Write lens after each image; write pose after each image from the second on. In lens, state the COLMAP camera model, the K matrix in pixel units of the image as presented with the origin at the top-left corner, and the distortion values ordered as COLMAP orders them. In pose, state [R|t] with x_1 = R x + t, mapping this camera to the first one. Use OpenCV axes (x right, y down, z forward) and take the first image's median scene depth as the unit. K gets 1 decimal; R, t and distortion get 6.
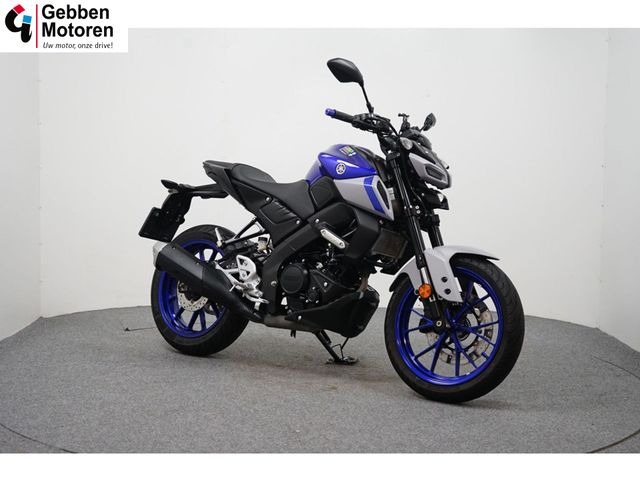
lens RADIAL K [[1013.0, 0, 320.0], [0, 1013.0, 240.0], [0, 0, 1]] dist [-0.029394, -0.032575]
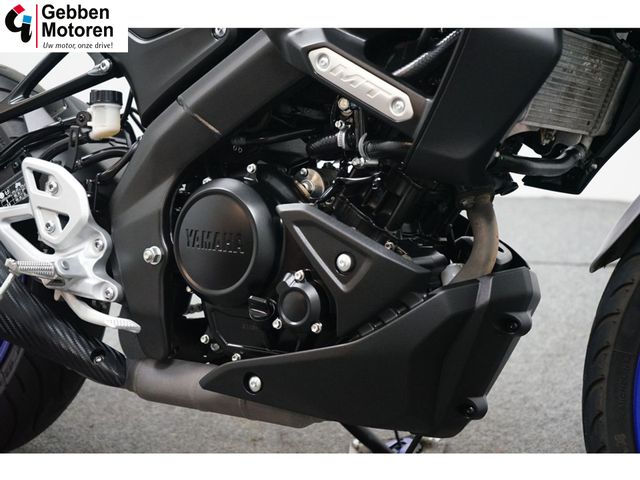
lens RADIAL K [[1247.6, 0, 320.0], [0, 1247.6, 240.0], [0, 0, 1]] dist [-0.036549, 0.091072]
pose [[0.996651, -0.077651, 0.025639, -0.008051], [0.073044, 0.986320, 0.147777, -0.008947], [-0.036764, -0.145409, 0.988688, 0.658485]]
